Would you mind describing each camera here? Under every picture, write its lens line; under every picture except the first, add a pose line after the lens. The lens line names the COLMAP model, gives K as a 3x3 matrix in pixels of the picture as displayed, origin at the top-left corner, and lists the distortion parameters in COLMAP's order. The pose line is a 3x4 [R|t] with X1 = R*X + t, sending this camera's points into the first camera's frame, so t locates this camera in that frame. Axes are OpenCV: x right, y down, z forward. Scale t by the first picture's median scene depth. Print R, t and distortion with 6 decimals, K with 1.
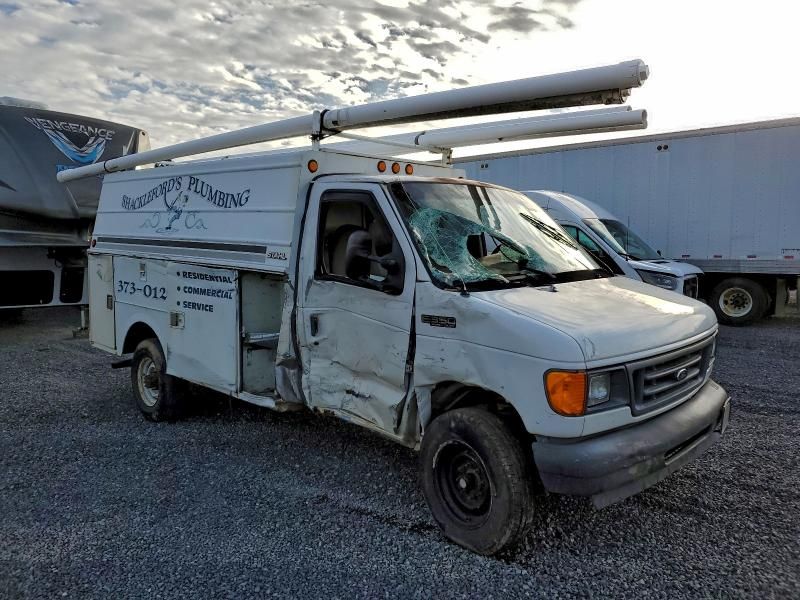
lens RADIAL K [[633.9, 0, 402.3], [0, 633.9, 301.5], [0, 0, 1]] dist [0.011314, 0.000240]
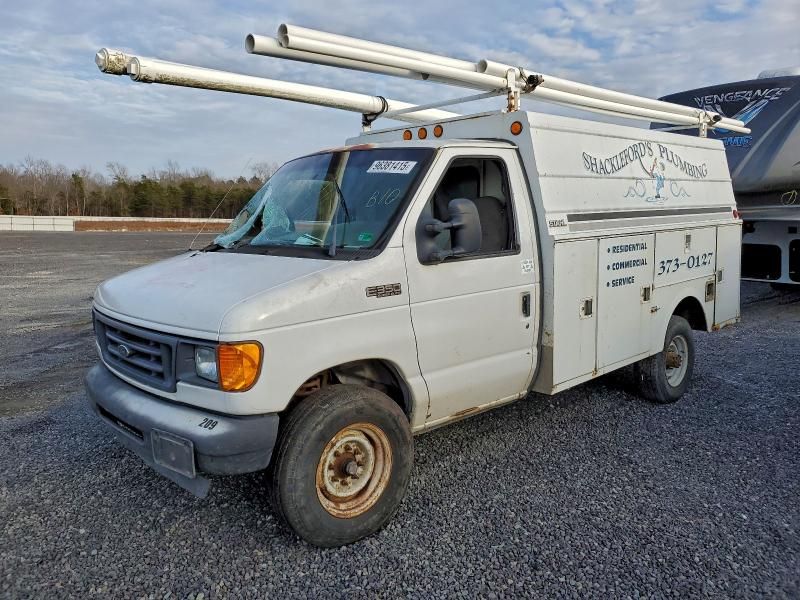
lens RADIAL K [[633.9, 0, 402.3], [0, 633.9, 298.6], [0, 0, 1]] dist [0.011314, 0.000240]
pose [[0.030980, -0.170004, 0.984956, -1.317954], [0.125074, 0.978343, 0.164928, -0.169307], [-0.991664, 0.118083, 0.051572, 1.333966]]
